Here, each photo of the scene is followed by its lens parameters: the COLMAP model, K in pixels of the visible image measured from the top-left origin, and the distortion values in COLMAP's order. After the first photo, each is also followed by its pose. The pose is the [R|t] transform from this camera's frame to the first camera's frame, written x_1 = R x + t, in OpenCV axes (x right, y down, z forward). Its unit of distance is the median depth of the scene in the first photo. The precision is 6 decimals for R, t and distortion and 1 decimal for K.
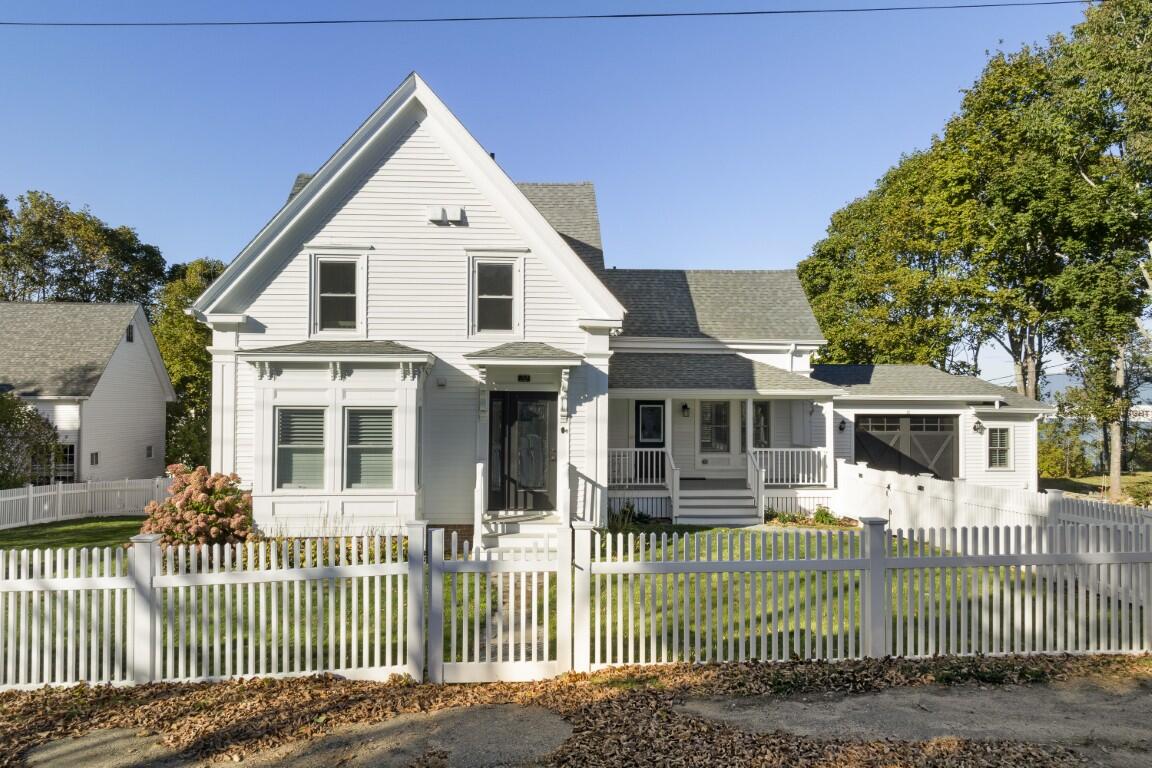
lens RADIAL K [[804.7, 0, 580.7], [0, 804.7, 385.5], [0, 0, 1]] dist [-0.000580, -0.002743]
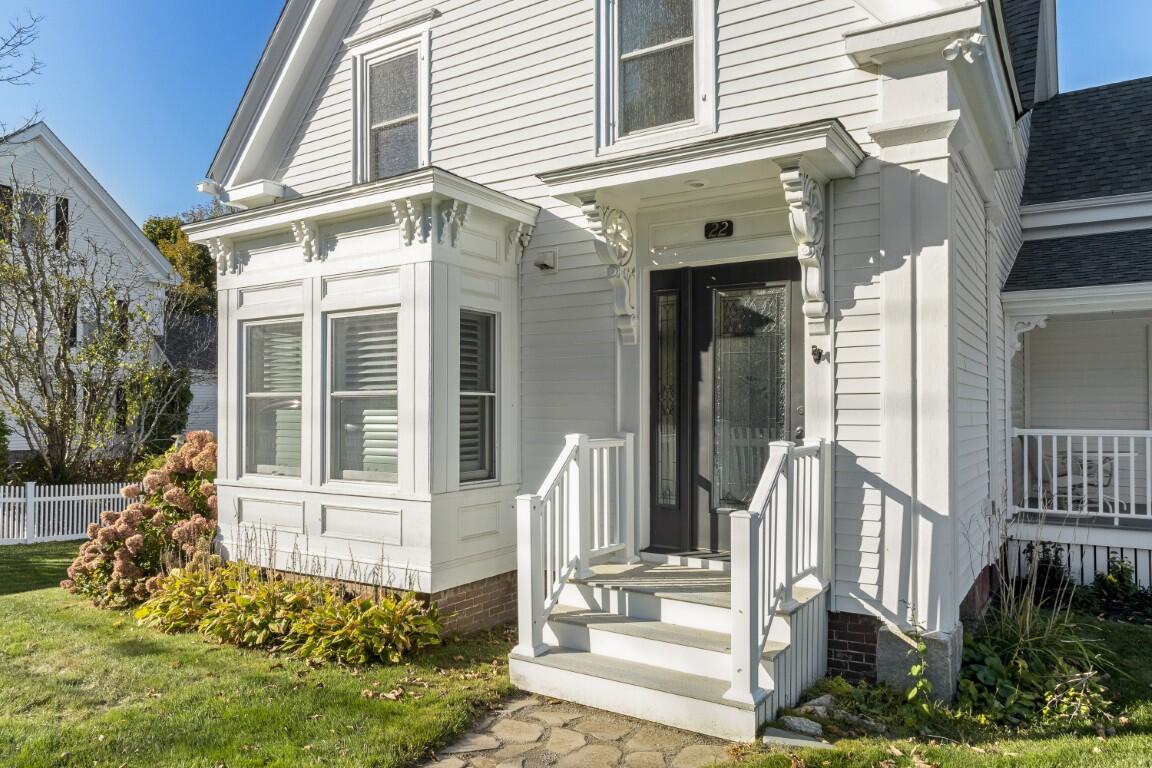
lens RADIAL K [[804.7, 0, 576.8], [0, 804.7, 396.4], [0, 0, 1]] dist [-0.000580, -0.002743]
pose [[0.787869, -0.017993, -0.615580, 0.118069], [0.017123, 0.999827, -0.007309, 0.075659], [0.615605, -0.004782, 0.788040, 0.637343]]
